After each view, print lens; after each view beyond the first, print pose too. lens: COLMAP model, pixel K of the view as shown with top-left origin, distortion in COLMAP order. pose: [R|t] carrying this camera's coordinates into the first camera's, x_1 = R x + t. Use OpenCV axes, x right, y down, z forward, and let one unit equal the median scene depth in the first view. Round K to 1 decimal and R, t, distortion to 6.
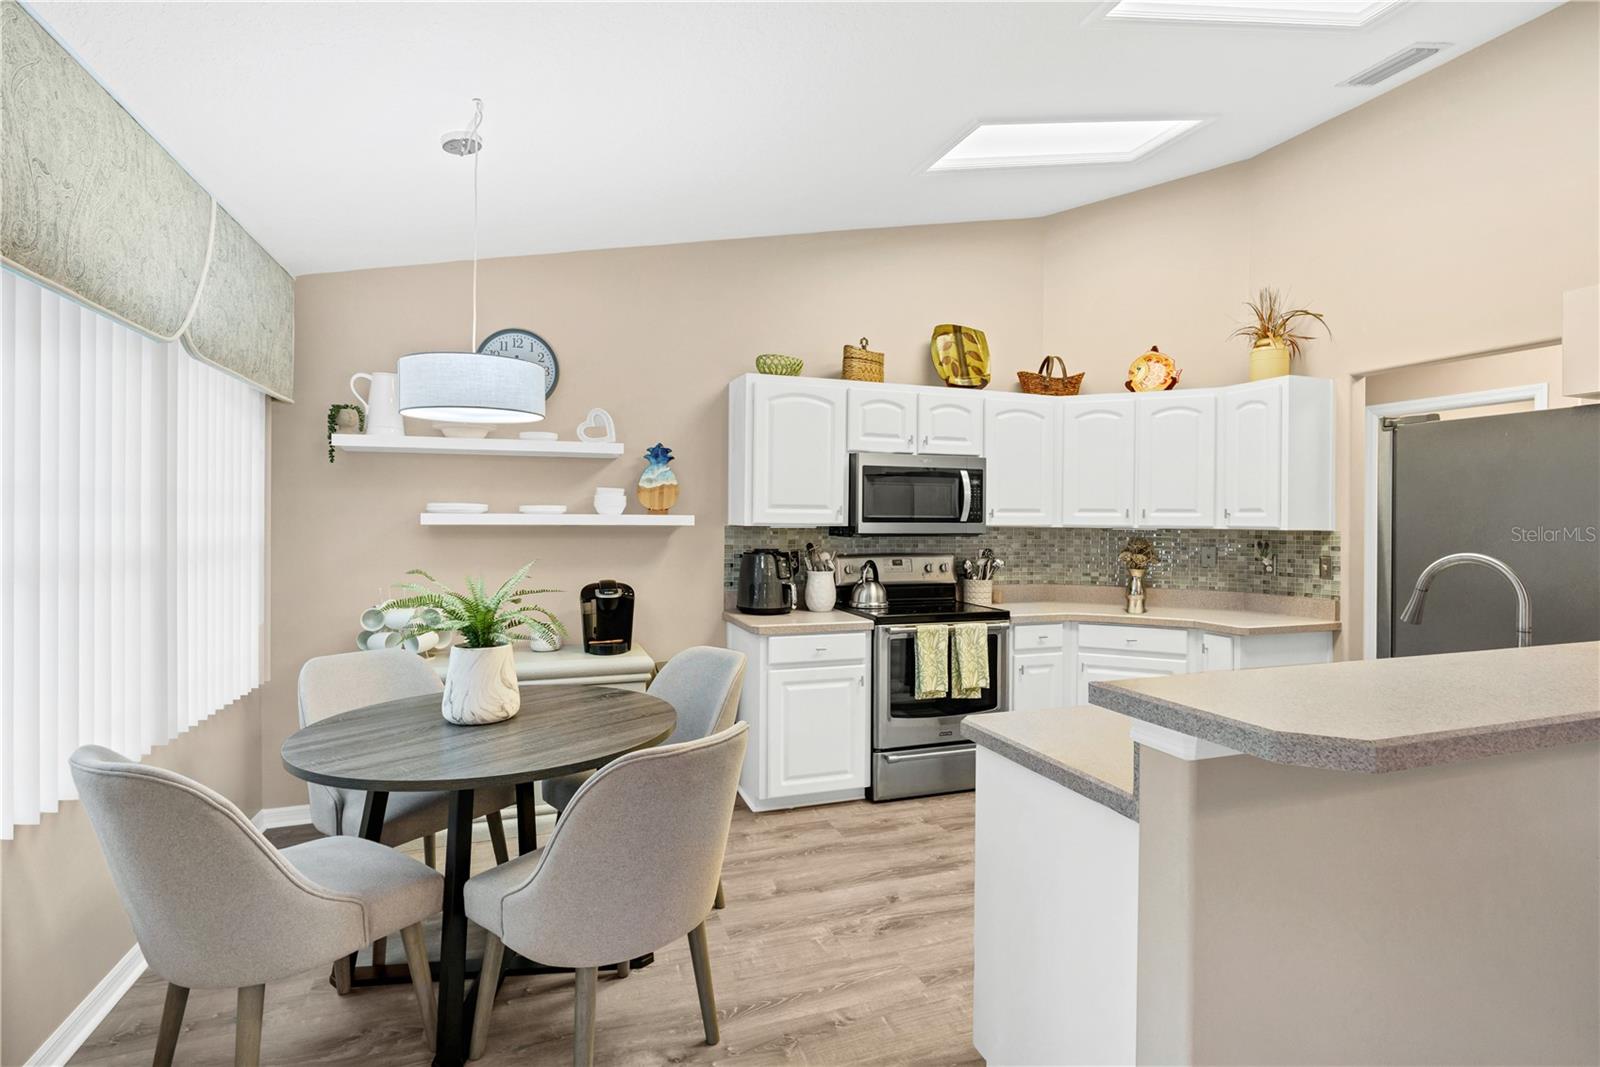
lens RADIAL K [[789.5, 0, 811.7], [0, 789.5, 524.5], [0, 0, 1]] dist [-0.007414, 0.000451]
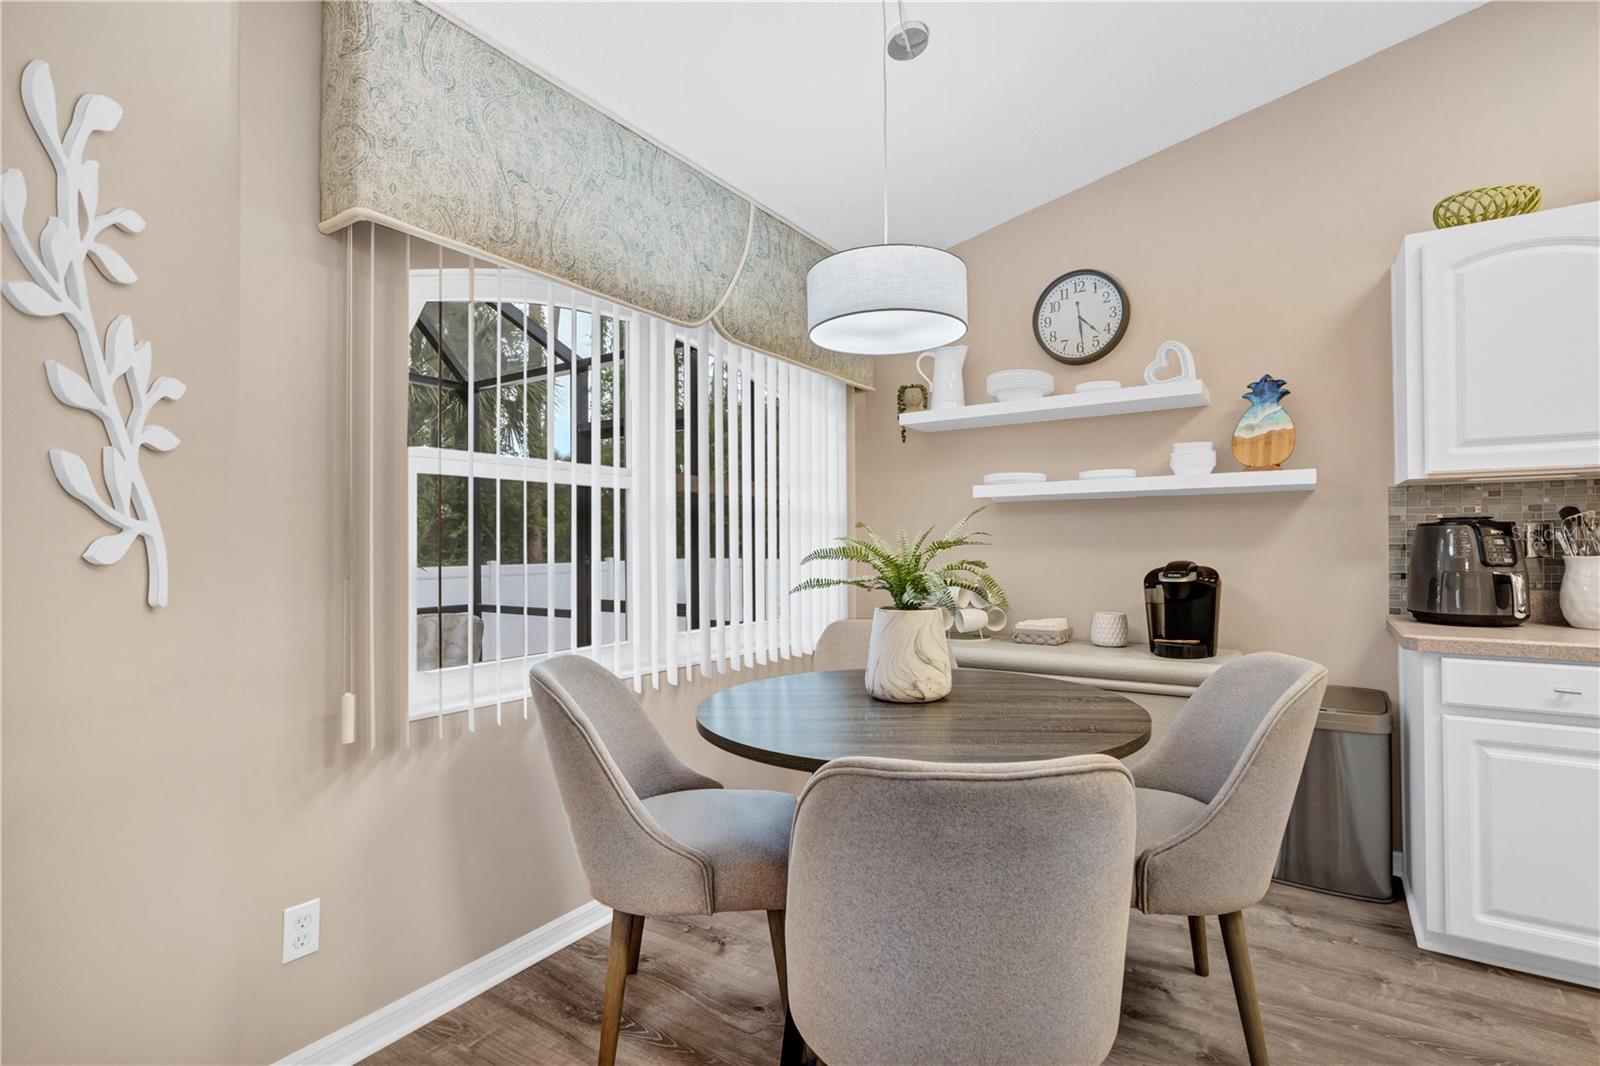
lens RADIAL K [[749.8, 0, 827.9], [0, 749.8, 533.2], [0, 0, 1]] dist [-0.009145, 0.001987]
pose [[0.611786, -0.019290, -0.790788, 0.099016], [0.003478, 0.999759, -0.021697, 0.055147], [0.791016, 0.010524, 0.611706, 0.272916]]
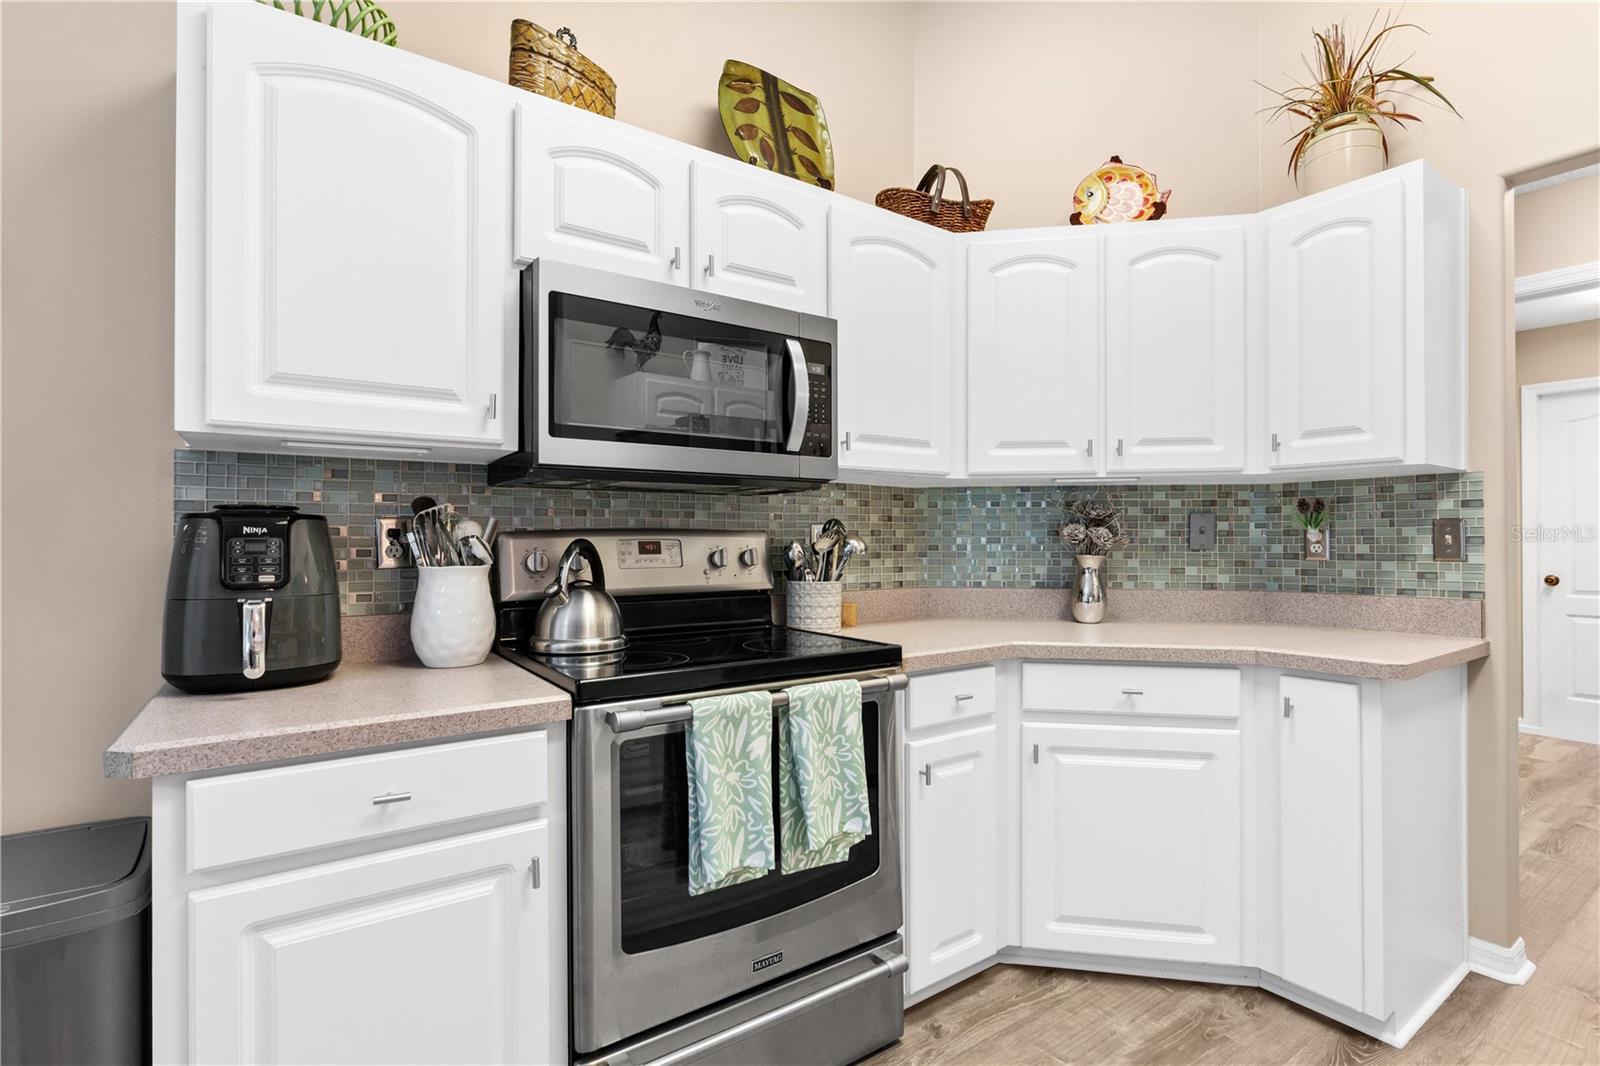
lens RADIAL K [[749.8, 0, 798.5], [0, 749.8, 534.0], [0, 0, 1]] dist [-0.009145, 0.001987]
pose [[0.963971, -0.006788, 0.265919, 0.084529], [0.010190, 0.999883, -0.011417, 0.051463], [-0.265811, 0.013715, 0.963928, 0.618322]]
